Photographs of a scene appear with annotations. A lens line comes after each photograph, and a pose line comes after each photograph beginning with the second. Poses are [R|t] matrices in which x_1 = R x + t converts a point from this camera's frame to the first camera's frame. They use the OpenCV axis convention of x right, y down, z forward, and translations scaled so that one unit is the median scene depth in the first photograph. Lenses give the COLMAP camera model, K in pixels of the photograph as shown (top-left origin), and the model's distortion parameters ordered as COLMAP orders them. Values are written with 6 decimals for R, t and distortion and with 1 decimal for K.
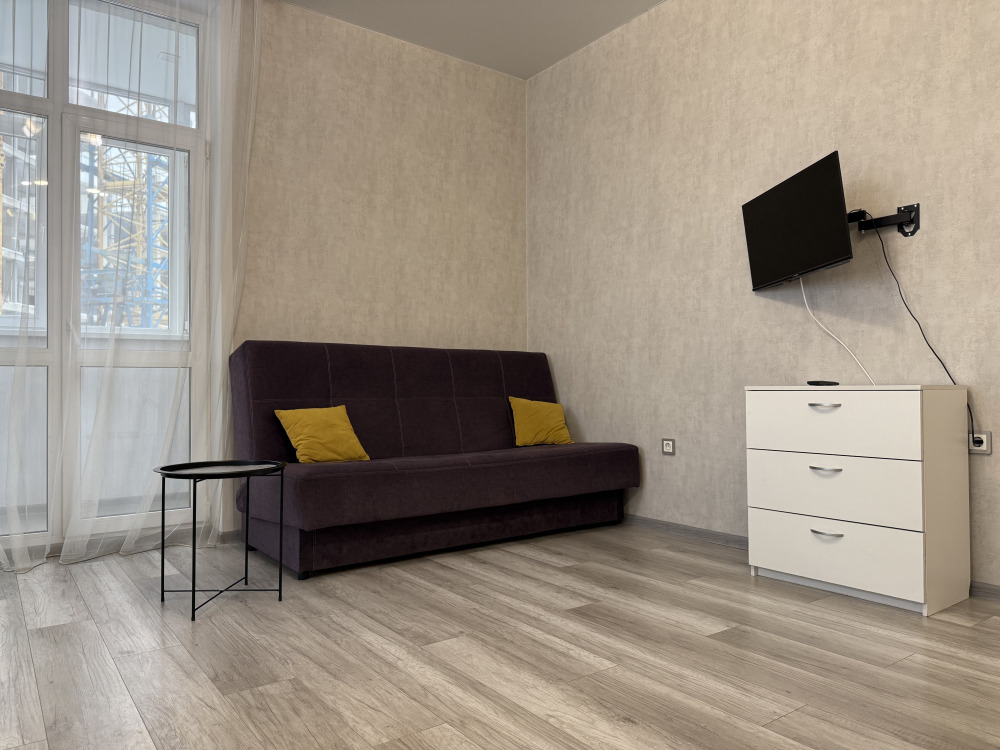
lens RADIAL K [[702.7, 0, 499.3], [0, 702.7, 380.6], [0, 0, 1]] dist [0.063030, -0.072303]
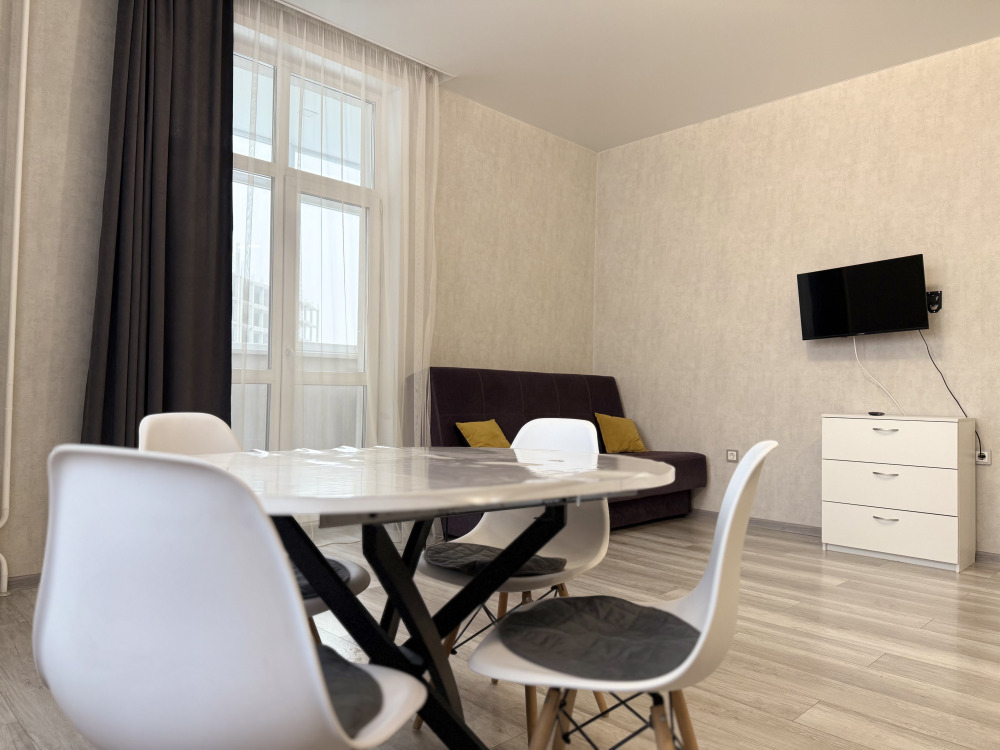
lens RADIAL K [[697.6, 0, 497.8], [0, 697.6, 376.4], [0, 0, 1]] dist [0.061840, -0.087594]
pose [[0.989613, 0.028253, 0.140953, -0.460528], [-0.026896, 0.999572, -0.011524, -0.031323], [-0.141219, 0.007613, 0.989949, -0.266457]]
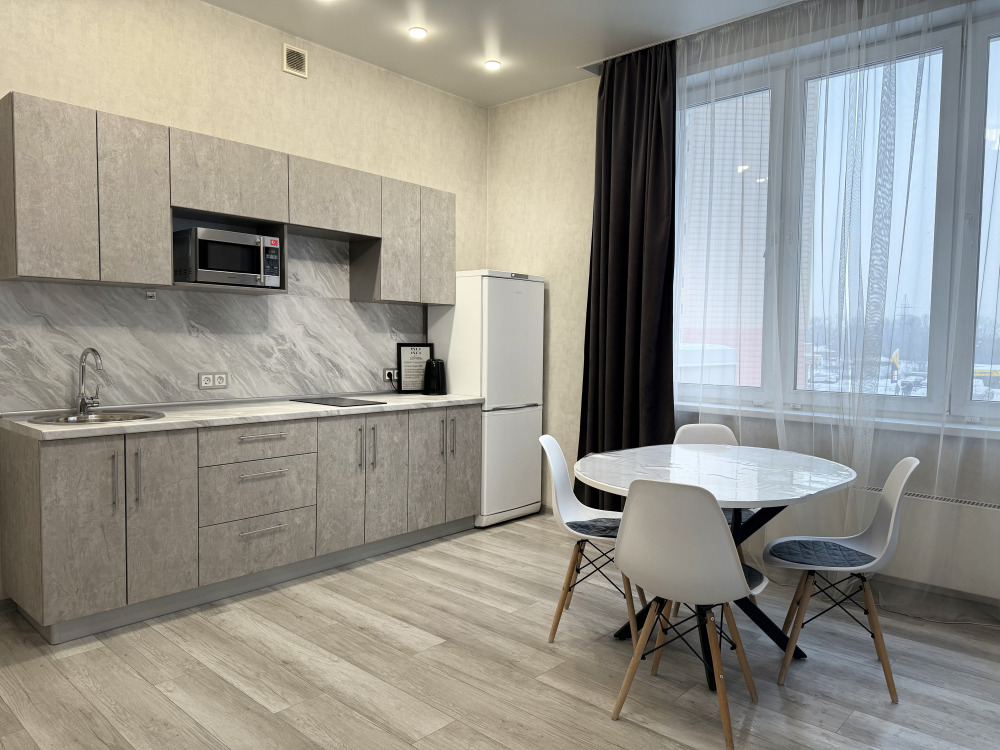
lens RADIAL K [[699.0, 0, 500.0], [0, 699.0, 375.0], [0, 0, 1]] dist [0.142350, -0.194222]
pose [[-0.980510, 0.000975, -0.196468, -0.003767], [-0.006624, 0.999255, 0.038022, -0.128763], [0.196358, 0.038582, -0.979773, 1.044328]]
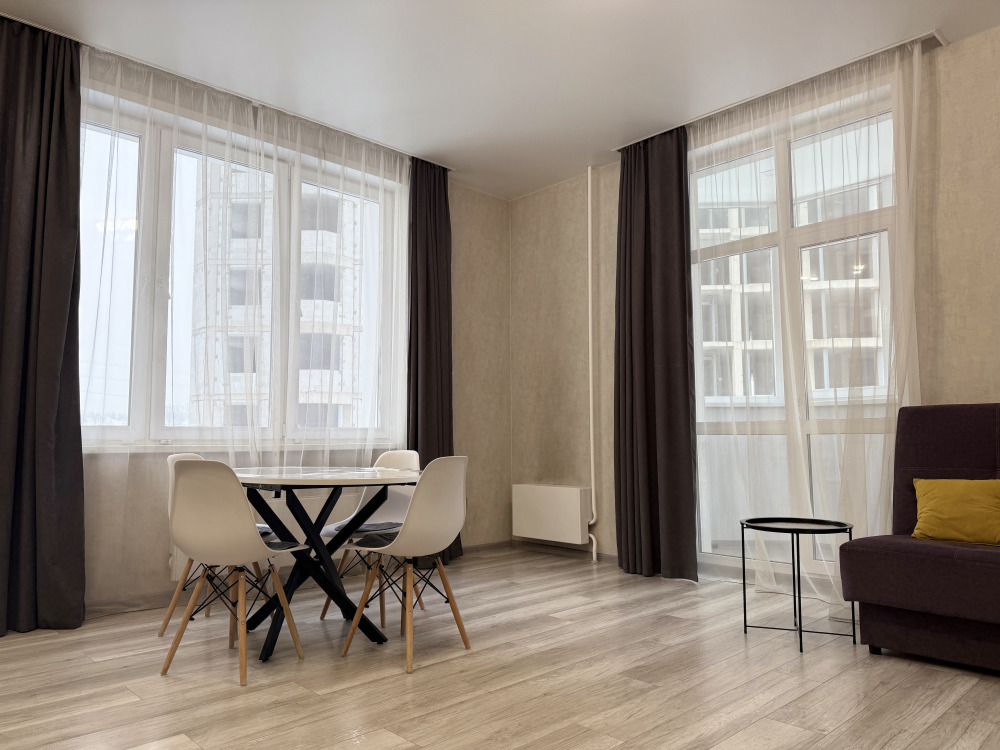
lens RADIAL K [[700.1, 0, 495.0], [0, 700.1, 381.4], [0, 0, 1]] dist [0.043979, -0.045211]
pose [[0.125840, -0.081730, -0.988678, 0.629345], [0.015942, 0.996638, -0.080359, -0.024856], [0.991922, -0.005649, 0.126720, 0.340375]]
